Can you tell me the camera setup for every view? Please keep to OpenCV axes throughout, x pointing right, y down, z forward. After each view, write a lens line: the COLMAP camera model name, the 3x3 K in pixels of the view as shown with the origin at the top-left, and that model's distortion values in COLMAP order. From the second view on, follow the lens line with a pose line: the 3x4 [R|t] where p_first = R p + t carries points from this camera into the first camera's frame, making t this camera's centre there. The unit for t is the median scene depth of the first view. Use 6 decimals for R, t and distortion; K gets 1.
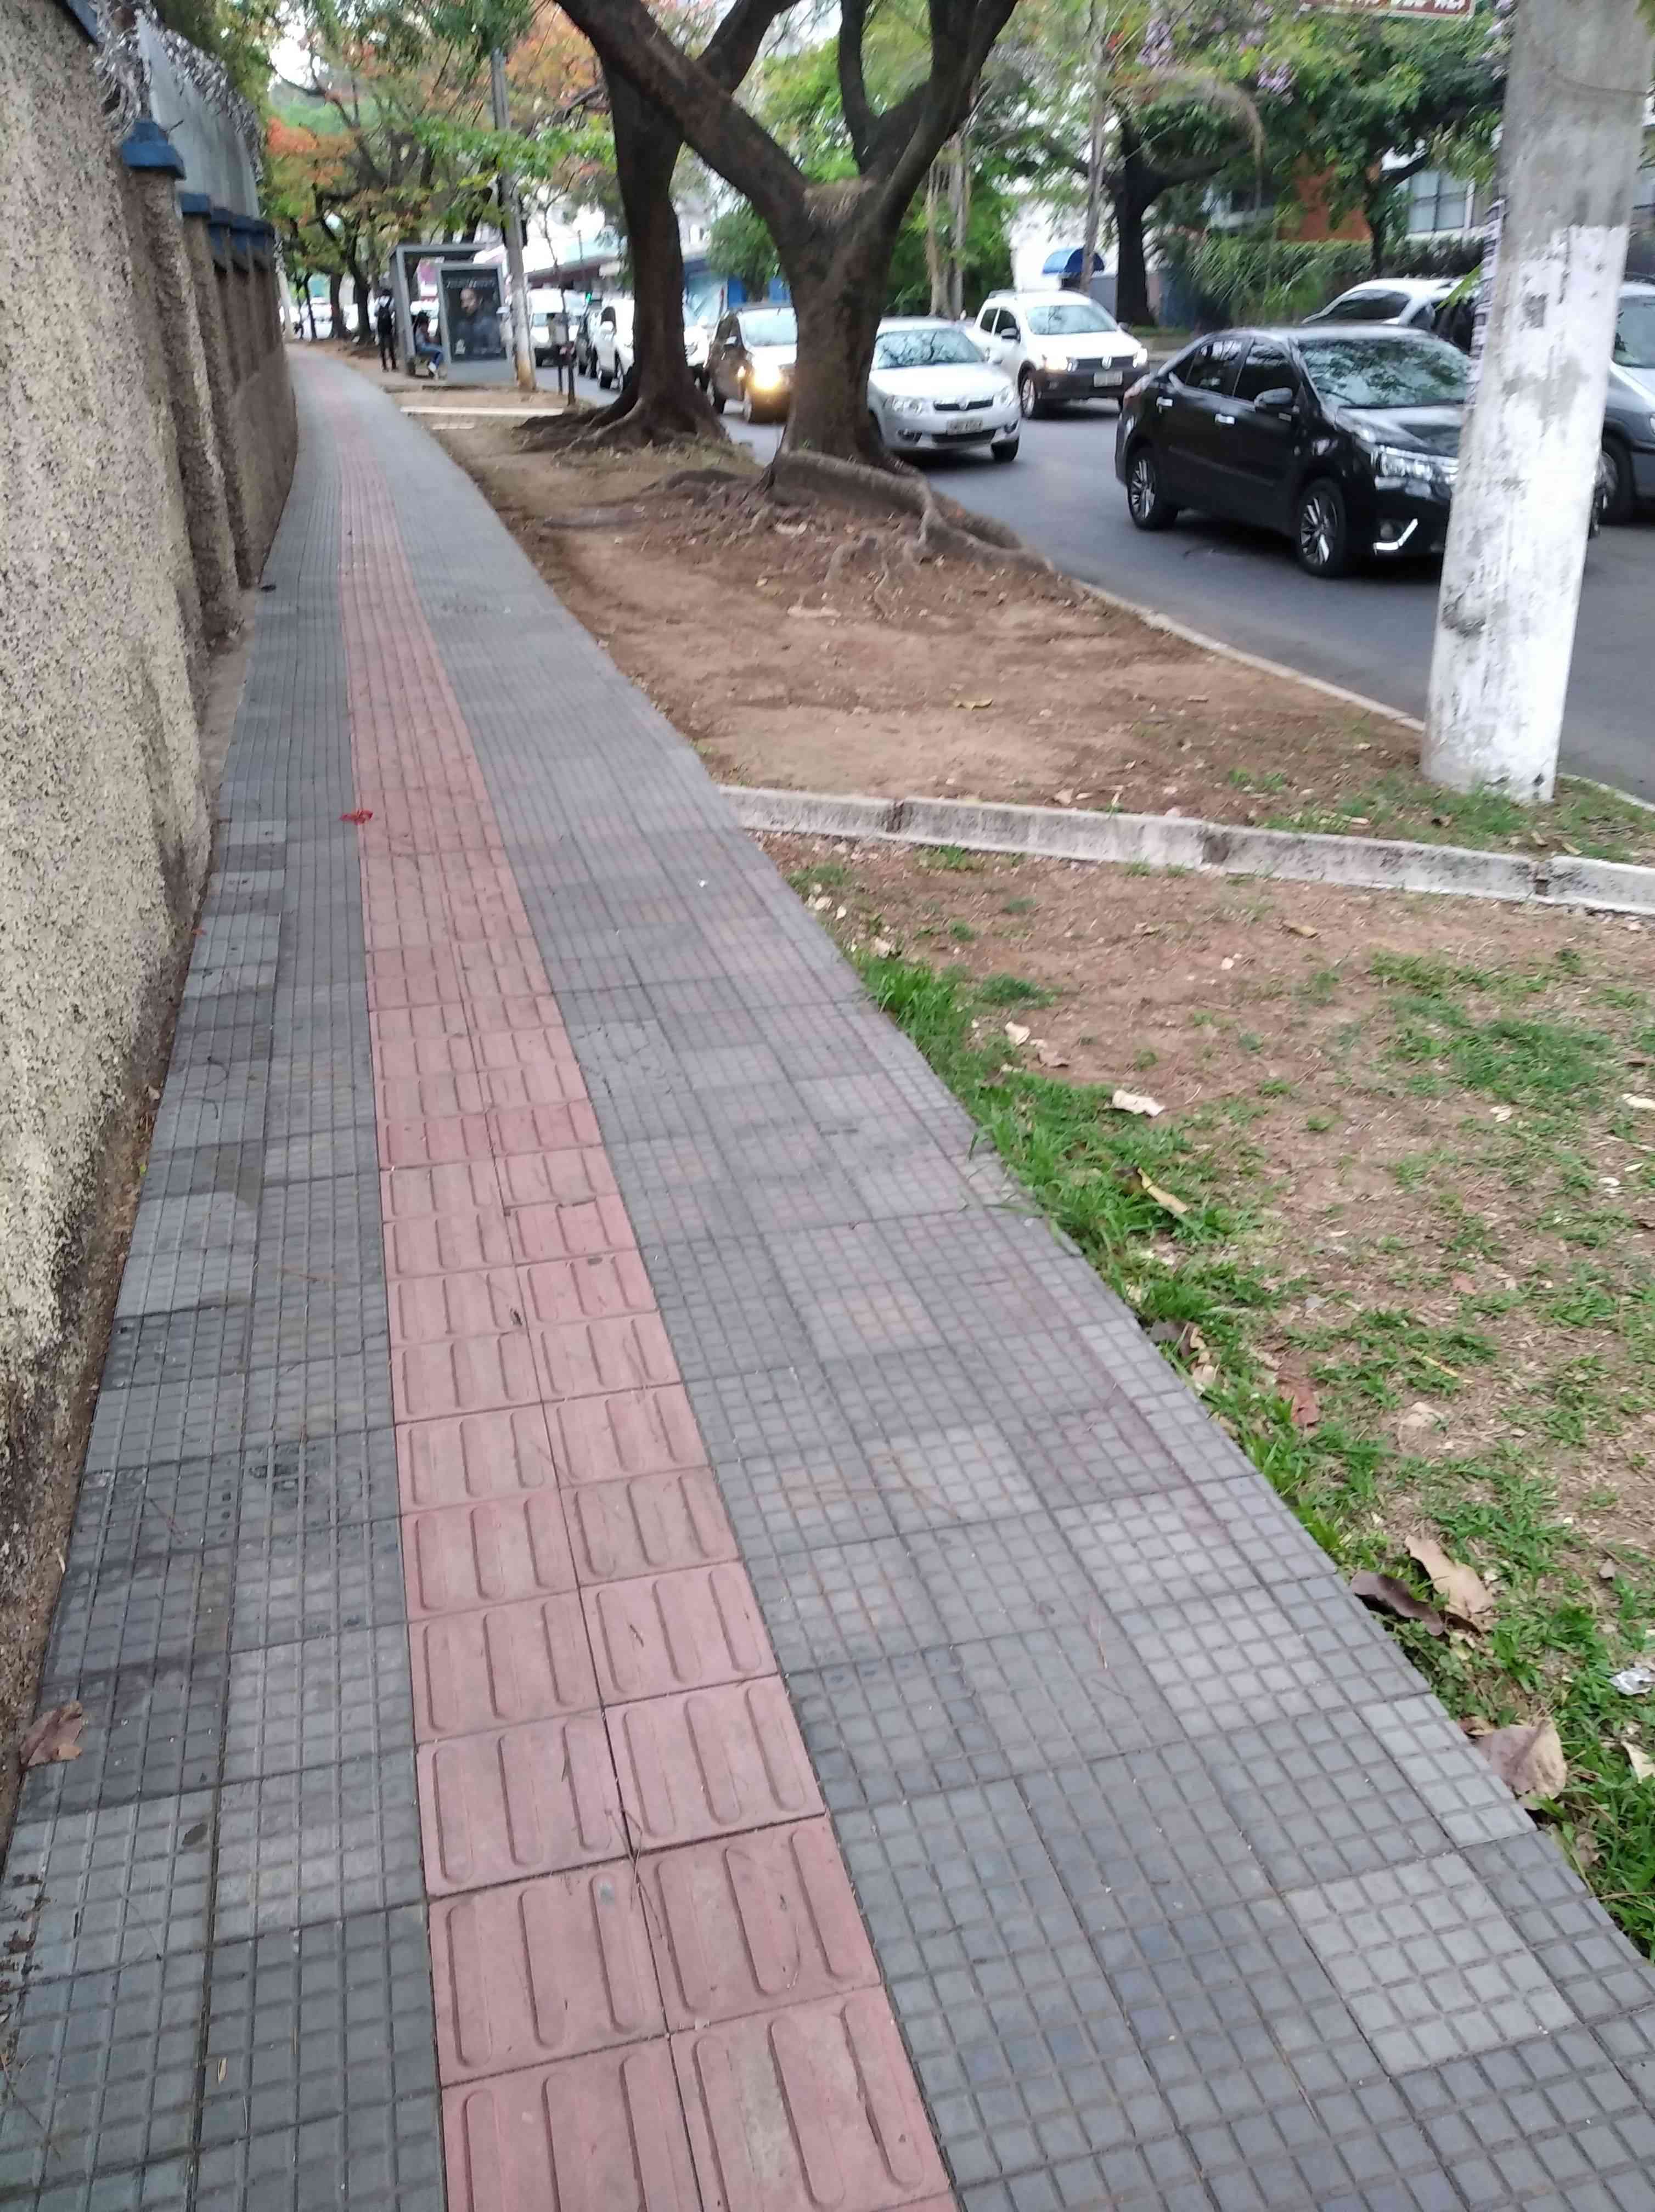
lens RADIAL K [[1674.6, 0, 827.5], [0, 1674.6, 1106.0], [0, 0, 1]] dist [0.079512, -0.229646]
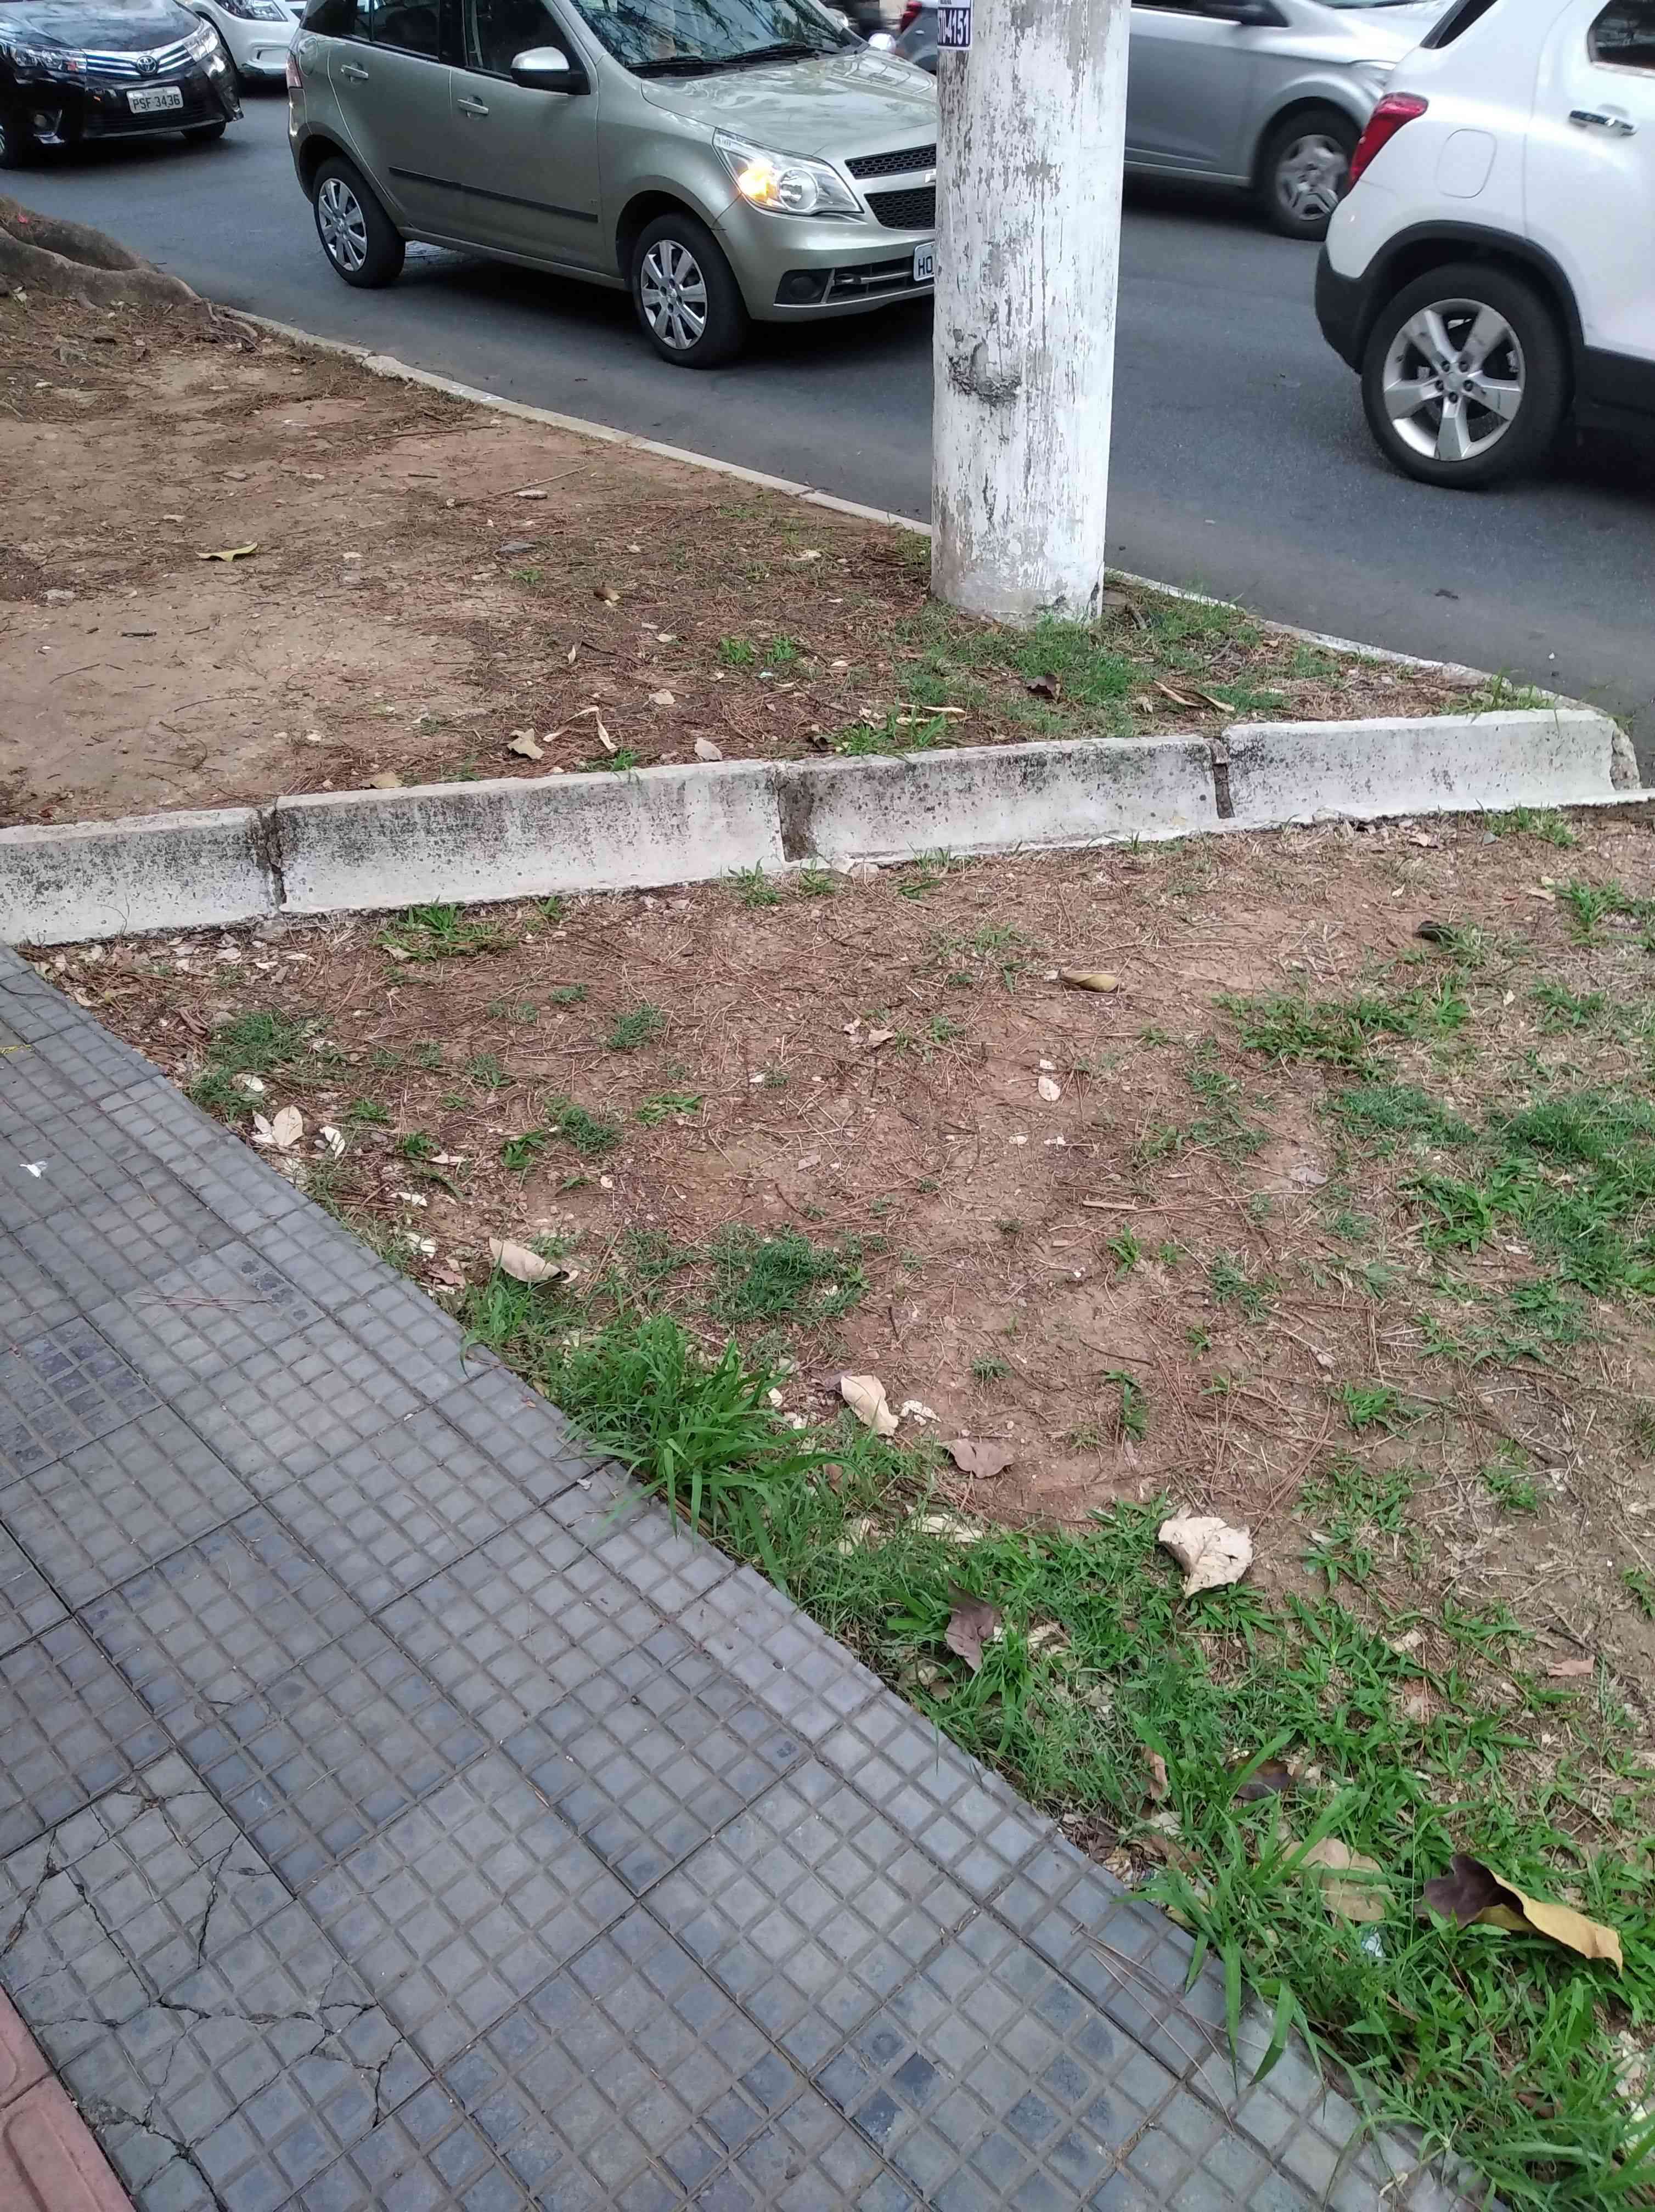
lens RADIAL K [[1763.3, 0, 827.4], [0, 1763.3, 1077.0], [0, 0, 1]] dist [0.071929, -0.144123]
pose [[0.871206, -0.259347, 0.416821, -0.069970], [0.200025, 0.962918, 0.181052, -0.173565], [-0.448320, -0.074358, 0.890775, 0.388193]]
